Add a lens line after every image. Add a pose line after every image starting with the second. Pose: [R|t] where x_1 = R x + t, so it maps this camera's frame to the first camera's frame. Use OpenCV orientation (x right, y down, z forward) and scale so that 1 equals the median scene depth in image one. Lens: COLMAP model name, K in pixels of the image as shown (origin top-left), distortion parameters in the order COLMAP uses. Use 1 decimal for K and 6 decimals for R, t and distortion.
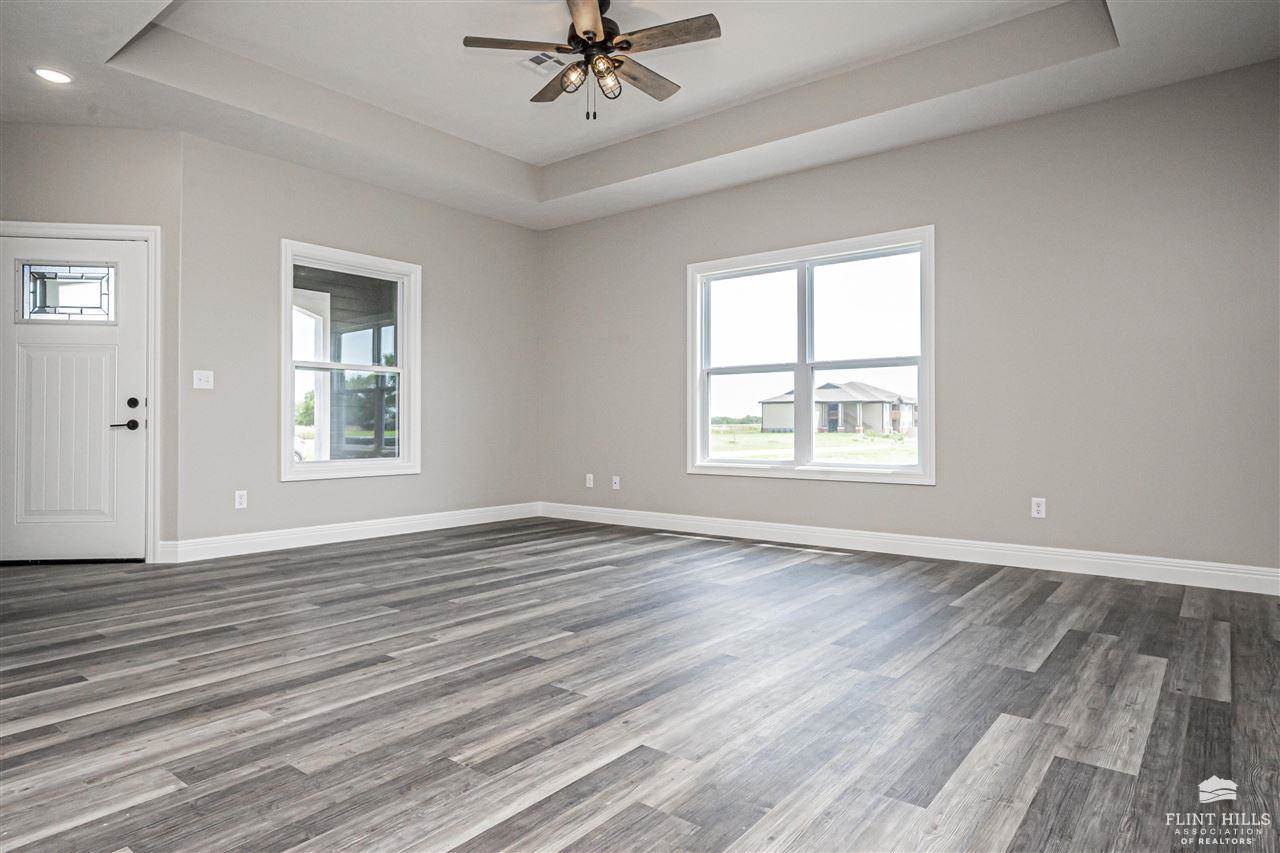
lens RADIAL K [[746.0, 0, 624.7], [0, 746.0, 423.4], [0, 0, 1]] dist [-0.017111, 0.022747]
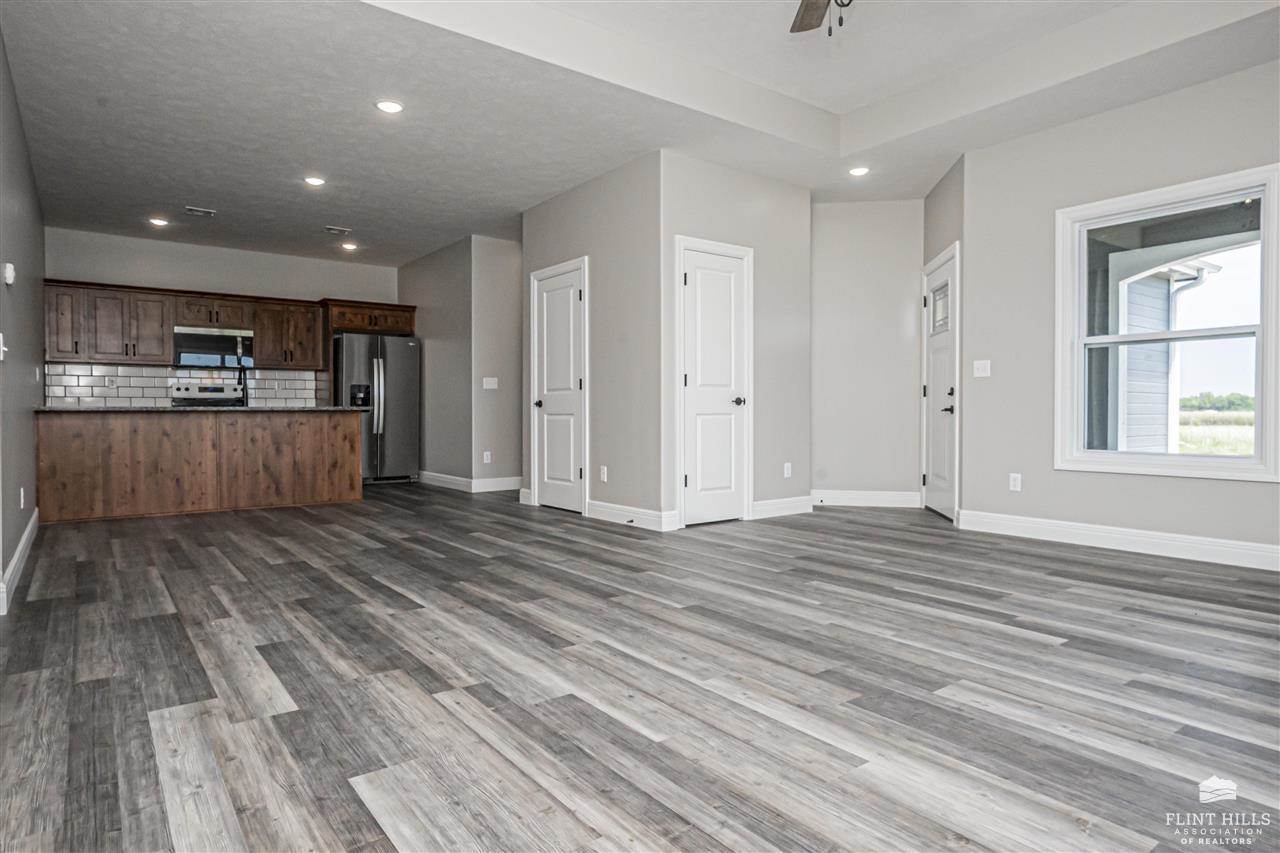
lens RADIAL K [[746.0, 0, 649.1], [0, 746.0, 423.4], [0, 0, 1]] dist [-0.017111, 0.022747]
pose [[-0.236609, 0.018870, -0.971422, 1.131465], [0.003526, 0.999821, 0.018563, 0.000062], [0.971599, 0.000967, -0.236633, 1.418047]]
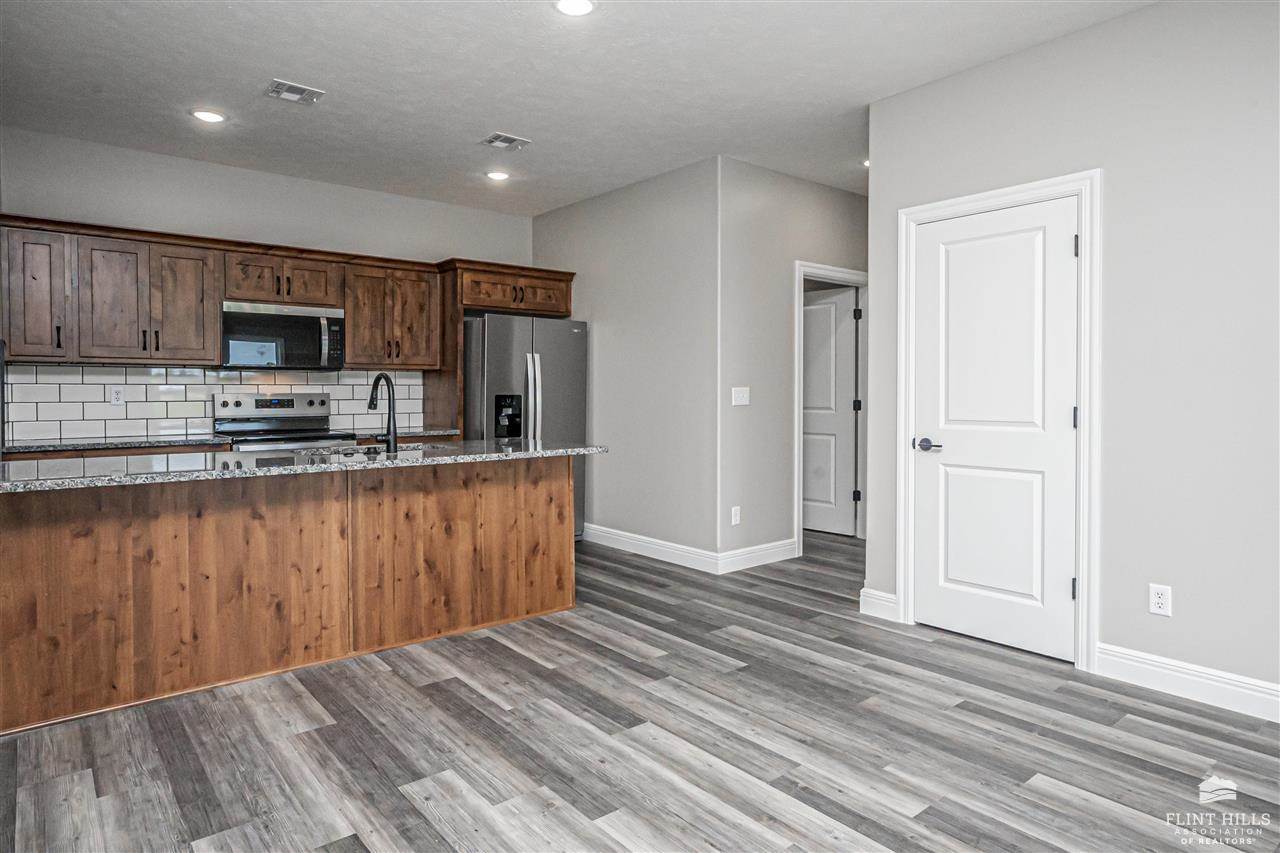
lens RADIAL K [[746.0, 0, 637.4], [0, 746.0, 406.5], [0, 0, 1]] dist [-0.017111, 0.022747]
pose [[-0.201256, 0.020430, -0.979326, 0.230804], [0.001155, 0.999787, 0.020619, -0.122026], [0.979538, 0.003018, -0.201237, 0.197864]]
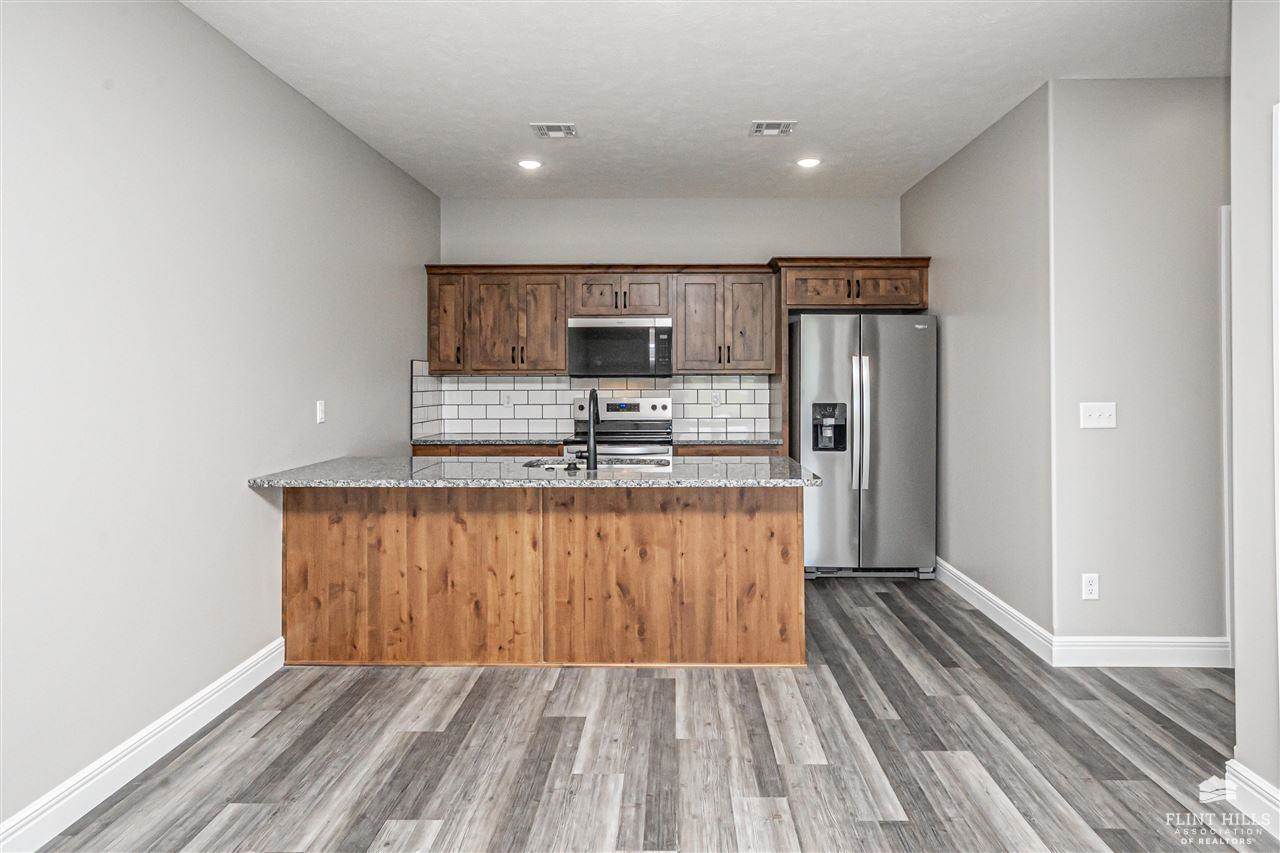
lens RADIAL K [[746.0, 0, 663.5], [0, 746.0, 375.9], [0, 0, 1]] dist [-0.017111, 0.022747]
pose [[-0.786041, 0.000654, -0.618175, -0.259243], [0.002764, 0.999993, -0.002457, -0.176280], [0.618169, -0.003640, -0.786037, 0.627687]]
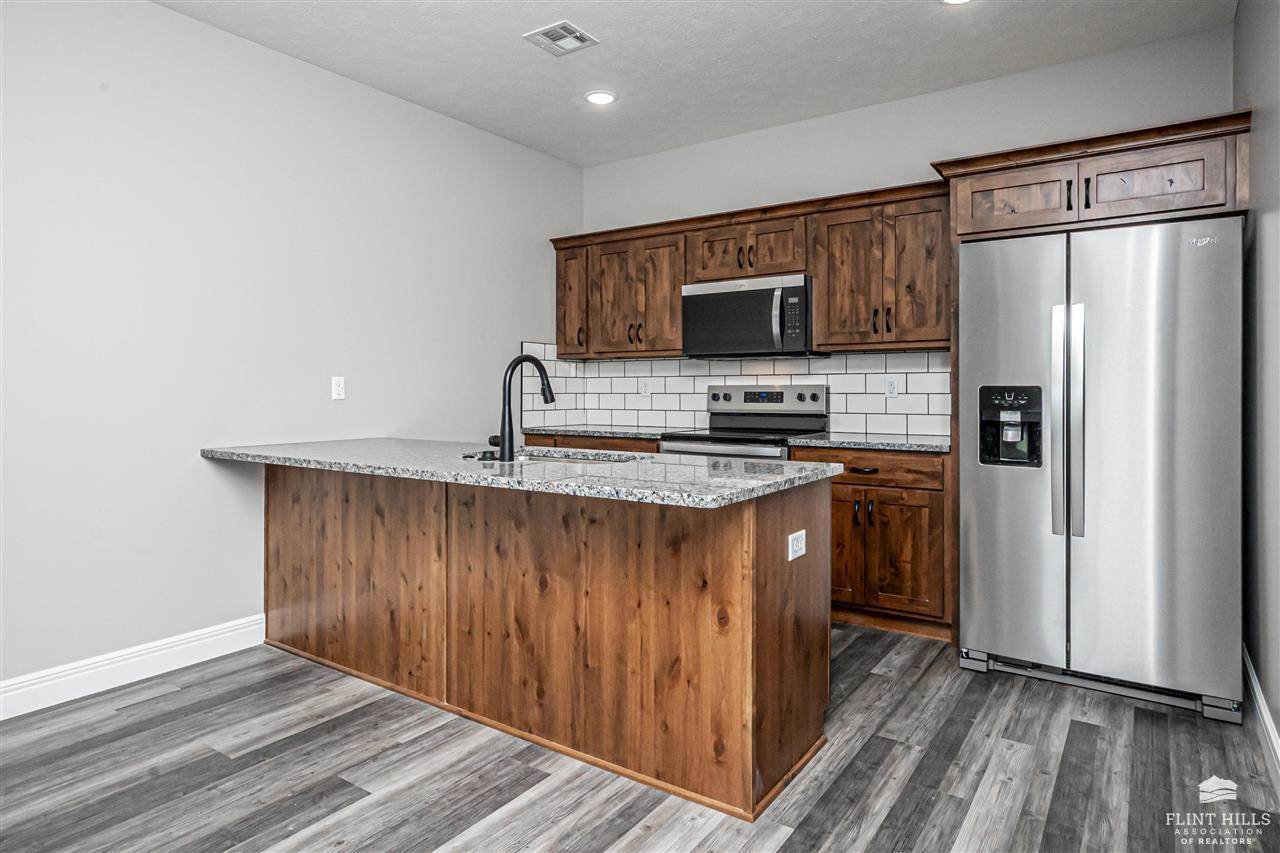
lens RADIAL K [[746.0, 0, 622.7], [0, 746.0, 385.5], [0, 0, 1]] dist [-0.017111, 0.022747]
pose [[-0.998169, 0.001482, -0.060465, -1.077831], [0.001872, 0.999978, -0.006390, -0.106976], [0.060455, -0.006492, -0.998150, 0.505071]]
